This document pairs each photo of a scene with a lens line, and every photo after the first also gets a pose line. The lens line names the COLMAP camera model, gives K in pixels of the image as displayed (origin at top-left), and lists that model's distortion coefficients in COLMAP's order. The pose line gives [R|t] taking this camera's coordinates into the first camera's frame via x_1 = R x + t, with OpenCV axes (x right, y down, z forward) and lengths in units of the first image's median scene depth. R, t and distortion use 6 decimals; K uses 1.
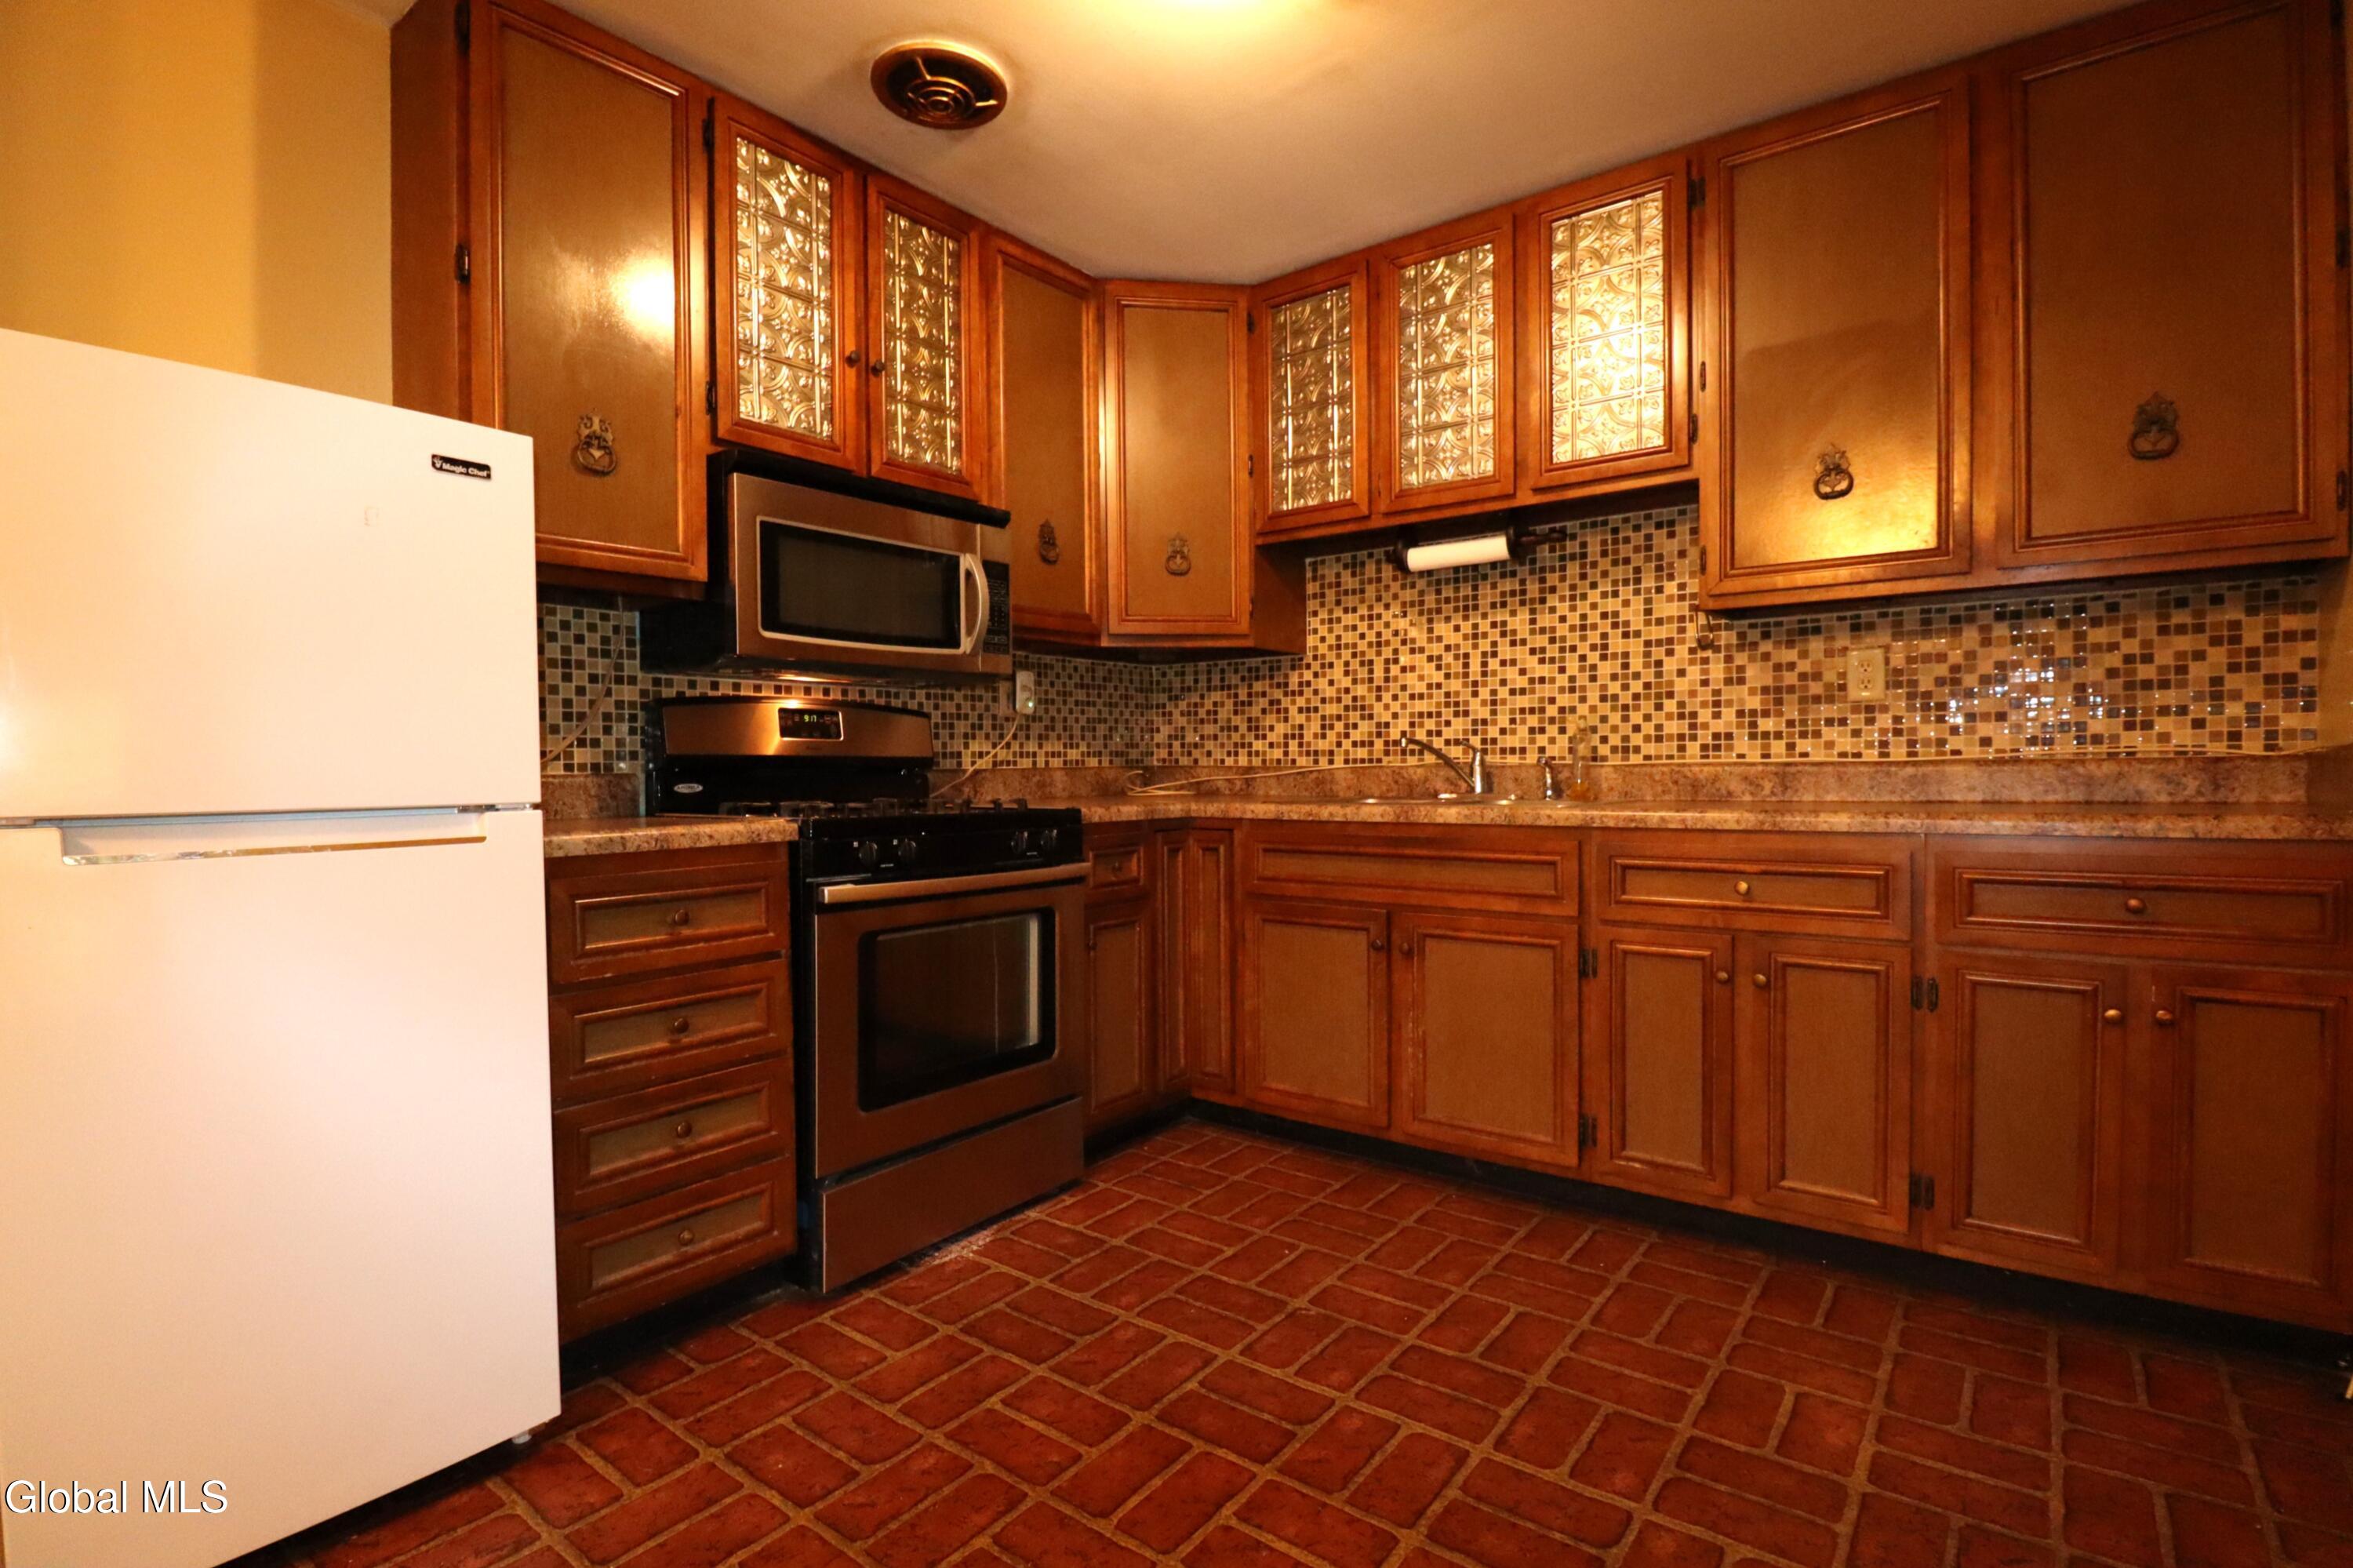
lens RADIAL K [[1097.9, 0, 1183.4], [0, 1097.9, 788.3], [0, 0, 1]] dist [-0.010667, -0.009291]
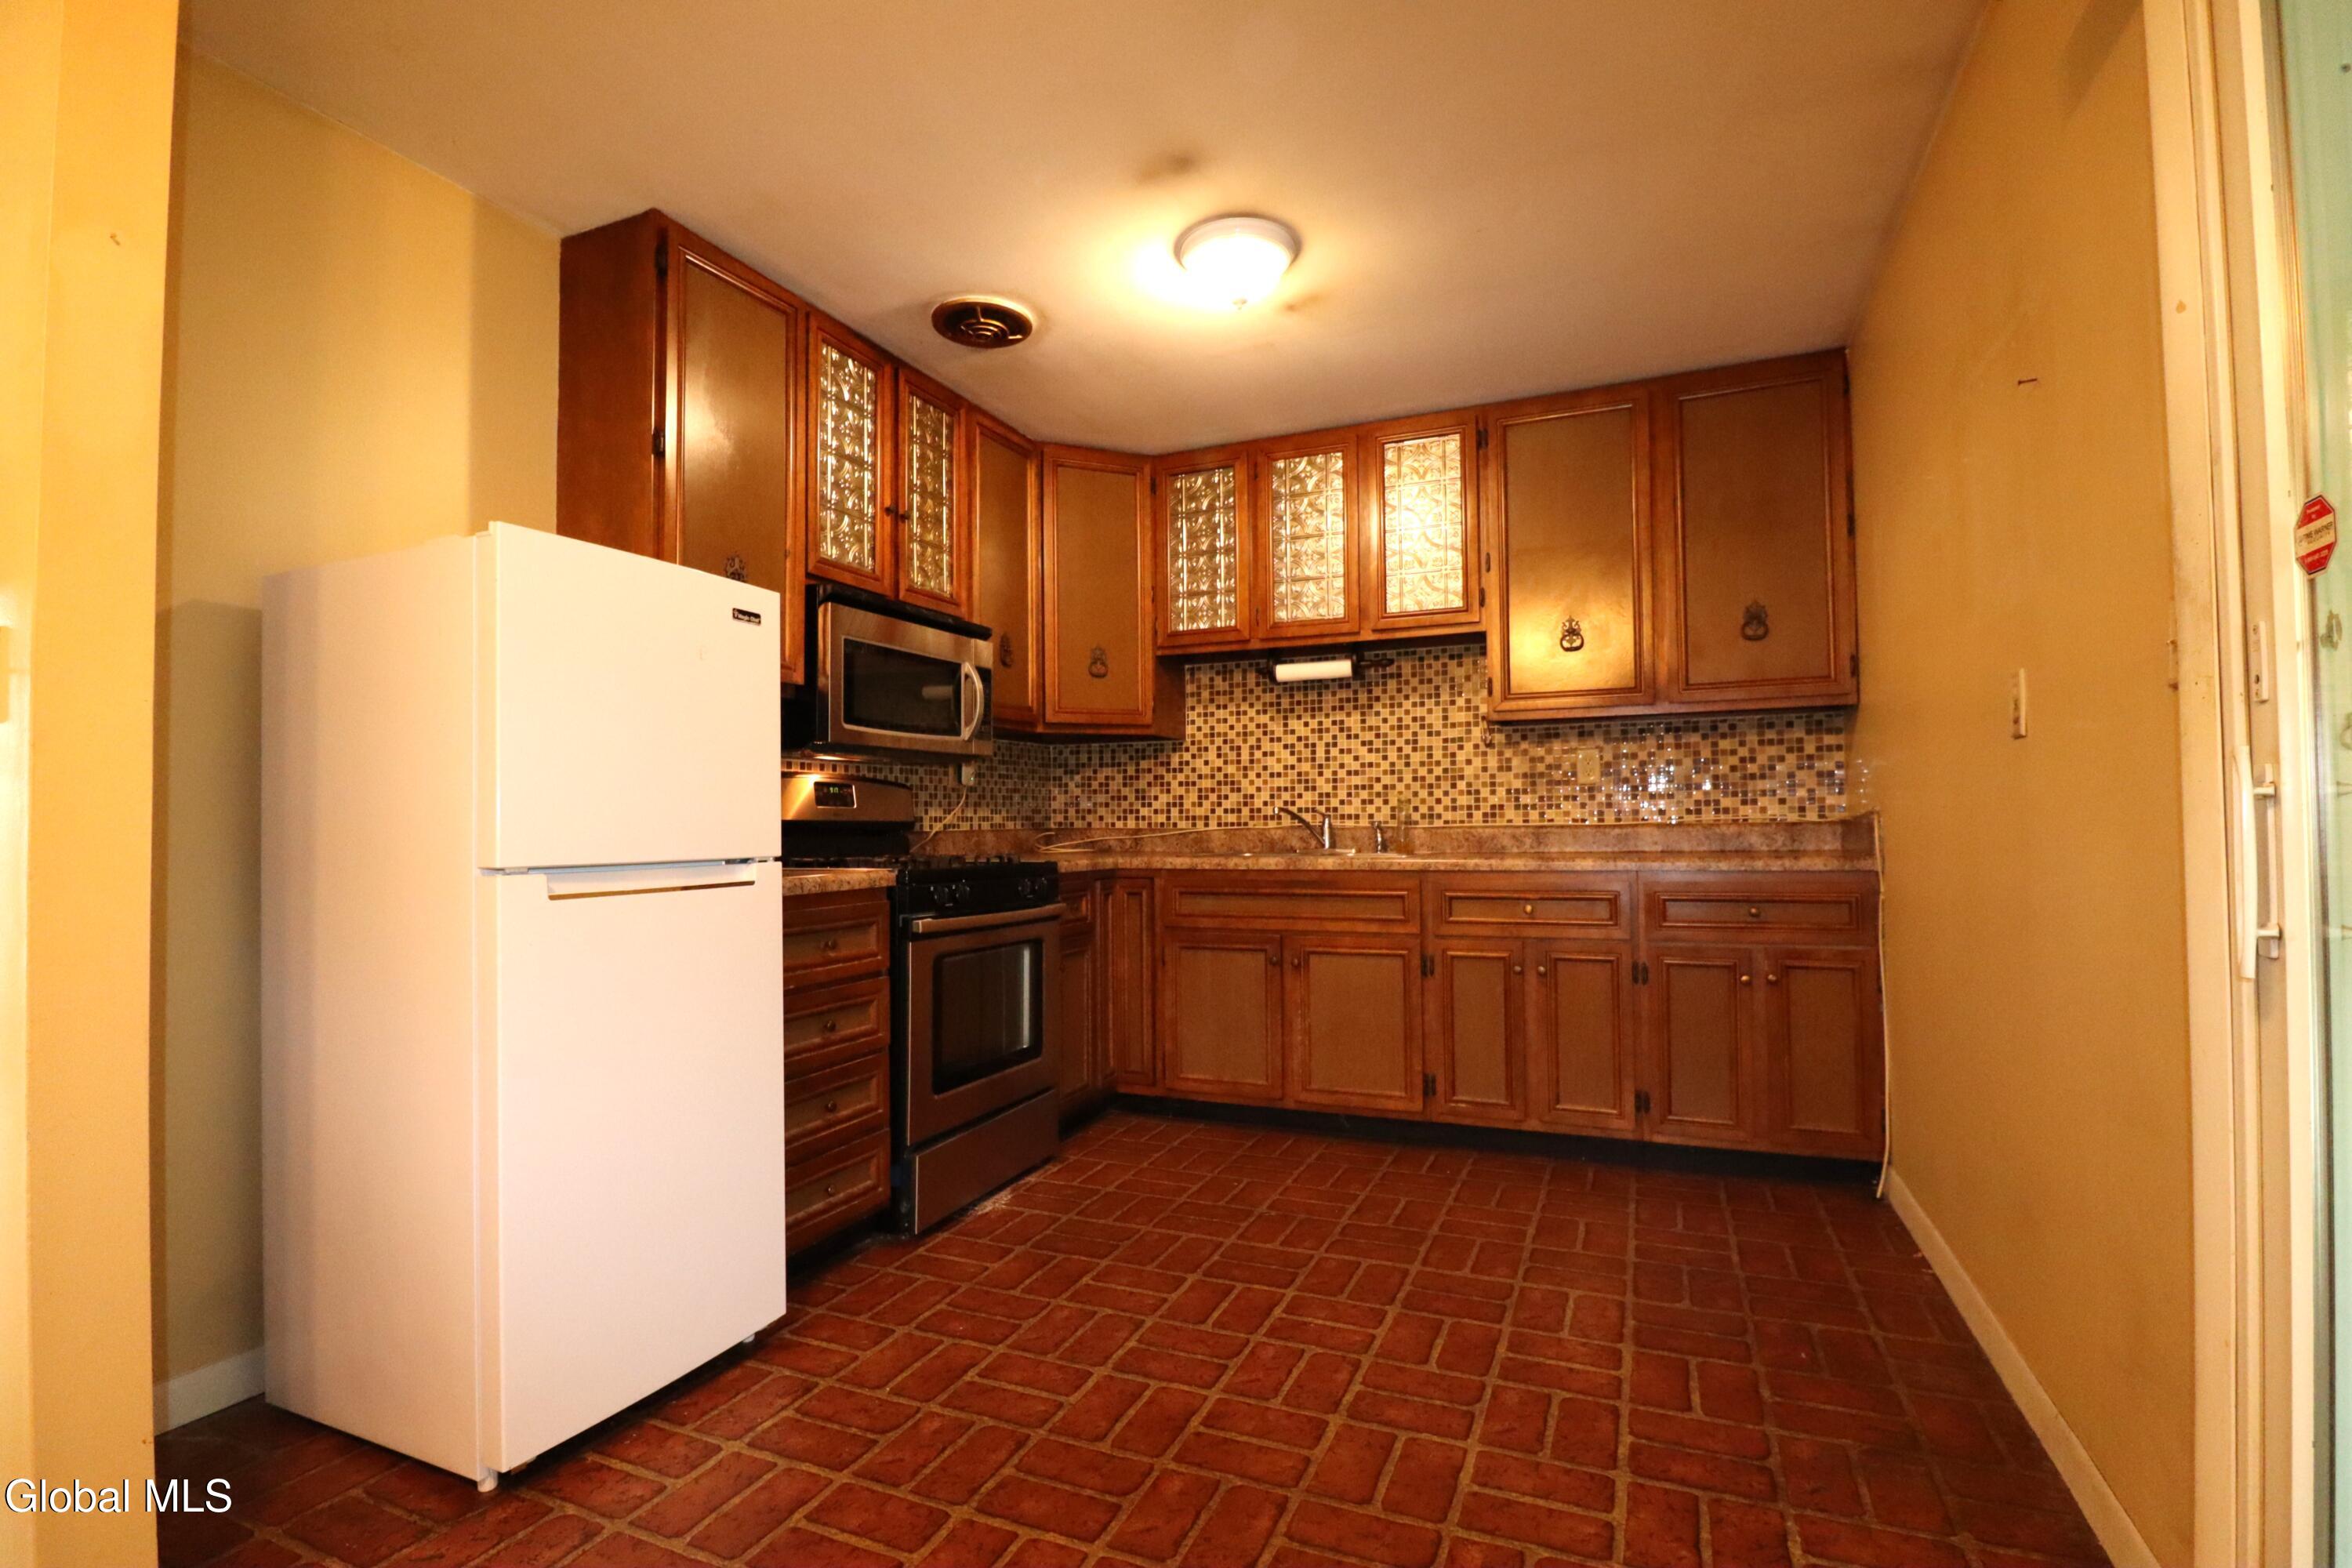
lens RADIAL K [[1097.4, 0, 1175.0], [0, 1097.4, 789.9], [0, 0, 1]] dist [-0.010667, -0.009291]
pose [[0.968121, 0.007722, 0.250363, -0.292604], [0.005755, 0.998575, -0.053055, 0.003690], [-0.250416, 0.052805, 0.966697, -0.296848]]
